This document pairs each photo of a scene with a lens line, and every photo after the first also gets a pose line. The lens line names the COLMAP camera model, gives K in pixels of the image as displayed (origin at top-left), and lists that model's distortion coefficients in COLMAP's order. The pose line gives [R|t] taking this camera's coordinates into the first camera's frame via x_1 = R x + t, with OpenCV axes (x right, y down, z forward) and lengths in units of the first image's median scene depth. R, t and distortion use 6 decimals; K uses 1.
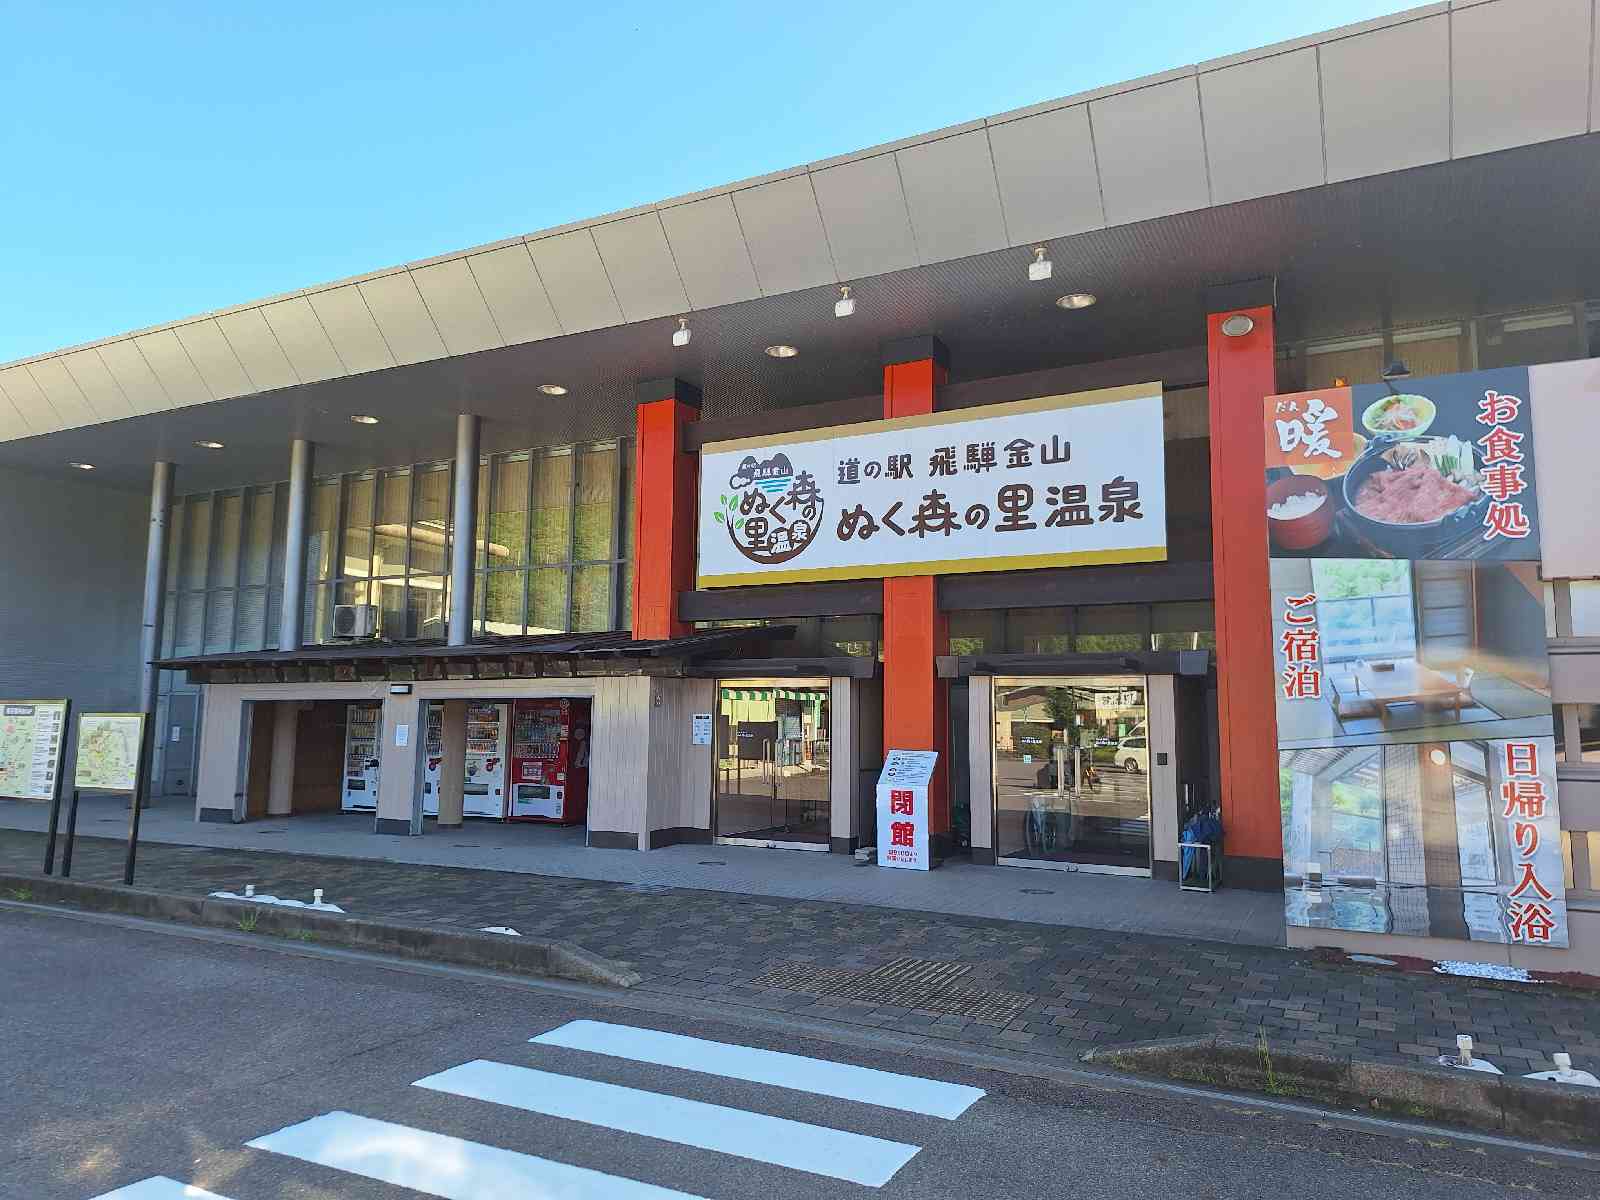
lens RADIAL K [[1120.1, 0, 773.3], [0, 1120.1, 594.7], [0, 0, 1]] dist [0.078175, -0.080310]
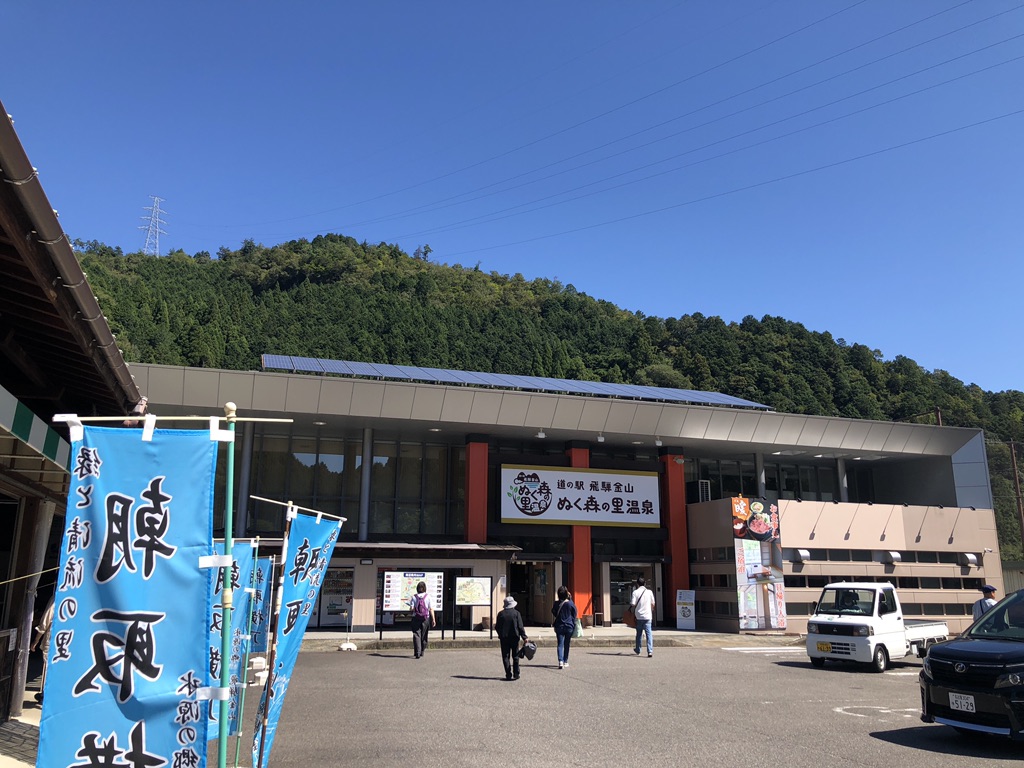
lens RADIAL K [[852.1, 0, 513.9], [0, 852.1, 364.4], [0, 0, 1]] dist [0.077216, -0.118161]
pose [[0.683075, 0.171287, 0.709979, -1.653300], [-0.086113, 0.984217, -0.154599, -0.069441], [-0.725254, 0.044464, 0.687044, -0.401004]]
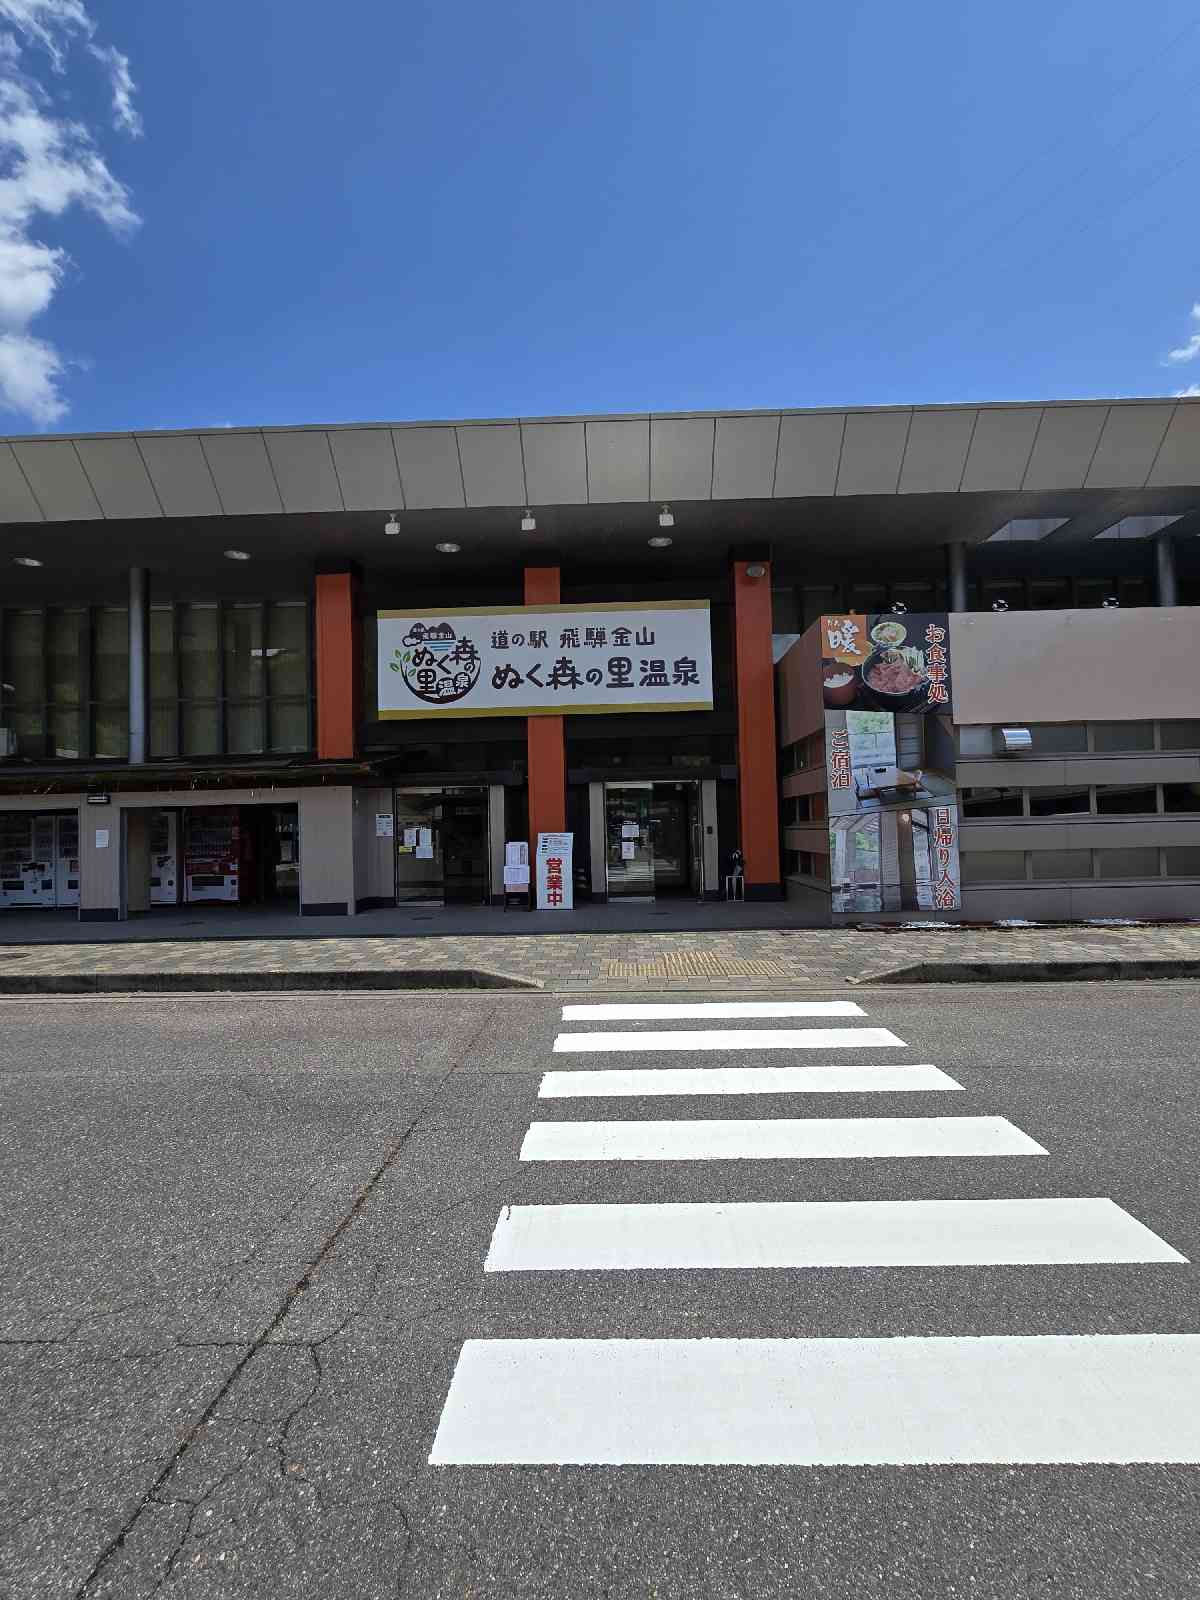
lens RADIAL K [[790.7, 0, 604.8], [0, 790.7, 800.2], [0, 0, 1]] dist [-0.002729, 0.000840]
pose [[0.889365, -0.017568, 0.456860, -0.290658], [-0.018996, 0.996979, 0.075317, 0.015184], [-0.456803, -0.075663, 0.886344, 0.040155]]
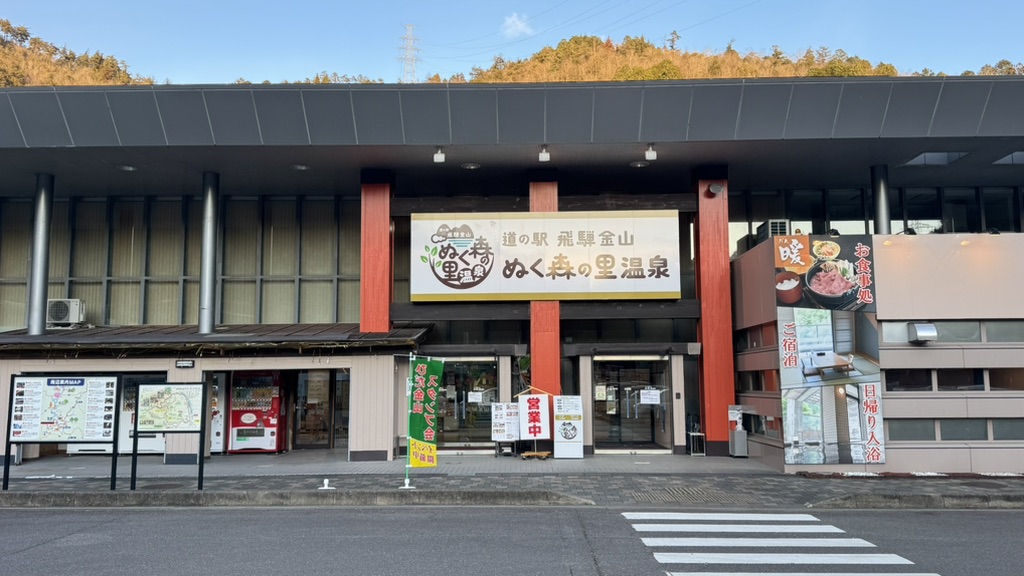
lens RADIAL K [[848.8, 0, 514.0], [0, 848.8, 289.8], [0, 0, 1]] dist [0.149274, -0.243884]
pose [[0.885249, 0.033214, 0.463931, -0.577632], [-0.036797, 0.999322, -0.001330, -0.029910], [-0.463660, -0.015894, 0.885871, -0.204850]]
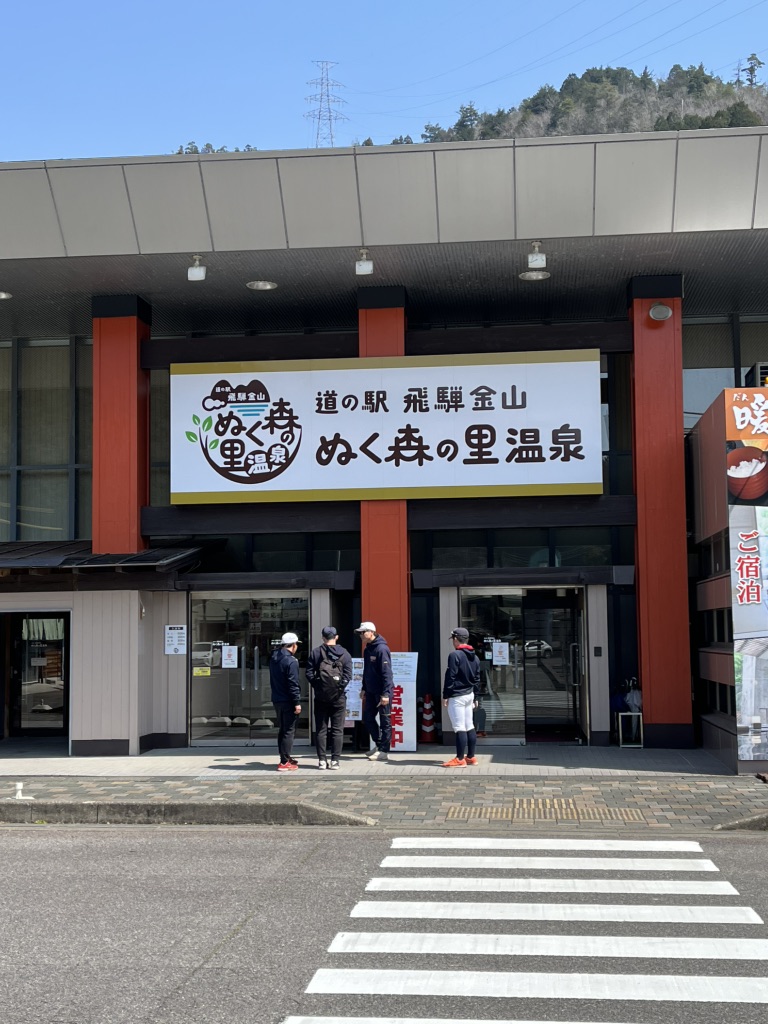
lens RADIAL K [[1357.4, 0, 394.0], [0, 1357.4, 525.4], [0, 0, 1]] dist [0.094933, 0.000000]
pose [[0.920259, 0.008726, 0.391212, -0.415686], [-0.022753, 0.999253, 0.031234, -0.033977], [-0.390648, -0.037644, 0.919770, -0.274125]]
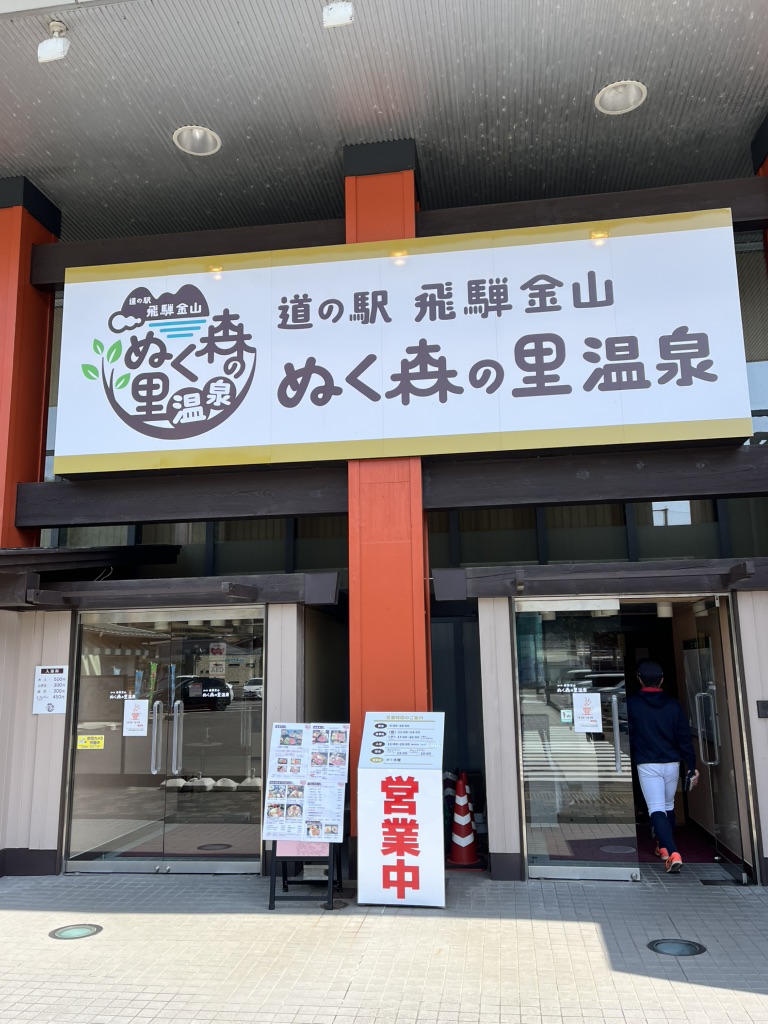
lens RADIAL K [[852.1, 0, 387.9], [0, 852.1, 508.9], [0, 0, 1]] dist [0.077216, -0.118161]
pose [[0.935486, 0.037571, 0.351361, -0.066611], [-0.012039, 0.997143, -0.074571, 0.056791], [-0.353158, 0.065530, 0.933266, 0.510630]]
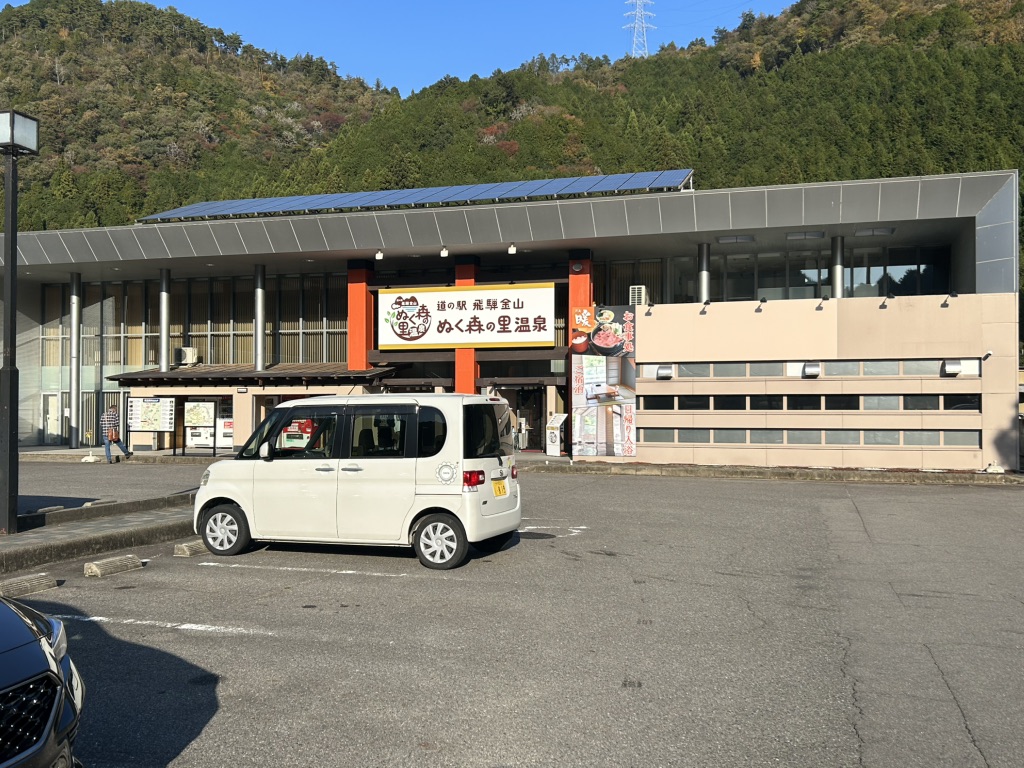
lens RADIAL K [[1012.3, 0, 509.4], [0, 1012.3, 398.6], [0, 0, 1]] dist [0.082003, 0.000000]
pose [[0.978753, -0.008827, 0.204853, -0.271922], [-0.012735, 0.994527, 0.103701, -0.149113], [-0.204647, -0.104107, 0.973284, -1.385122]]
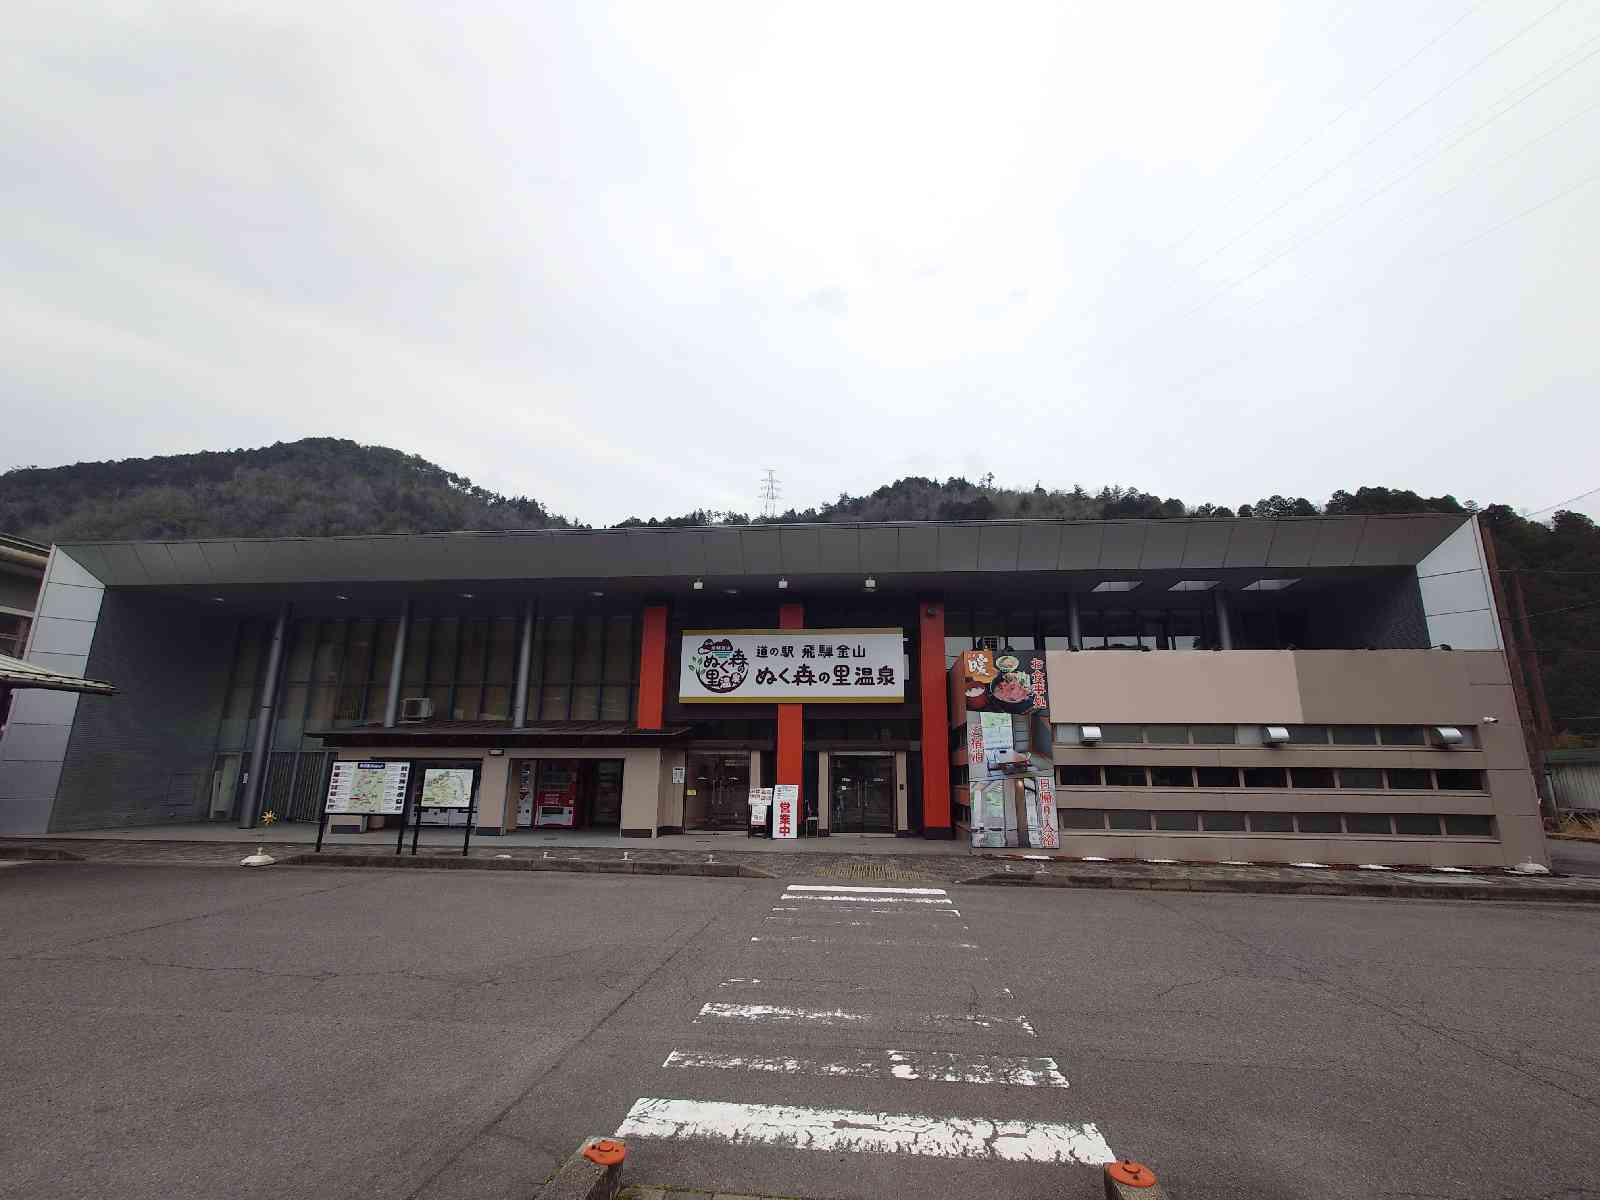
lens RADIAL K [[734.7, 0, 806.0], [0, 734.7, 603.7], [0, 0, 1]] dist [0.007477, 0.000285]
pose [[0.917603, 0.086194, 0.388041, -0.430019], [-0.044696, 0.992389, -0.114744, -0.045929], [-0.394977, 0.087946, 0.914472, -0.338496]]
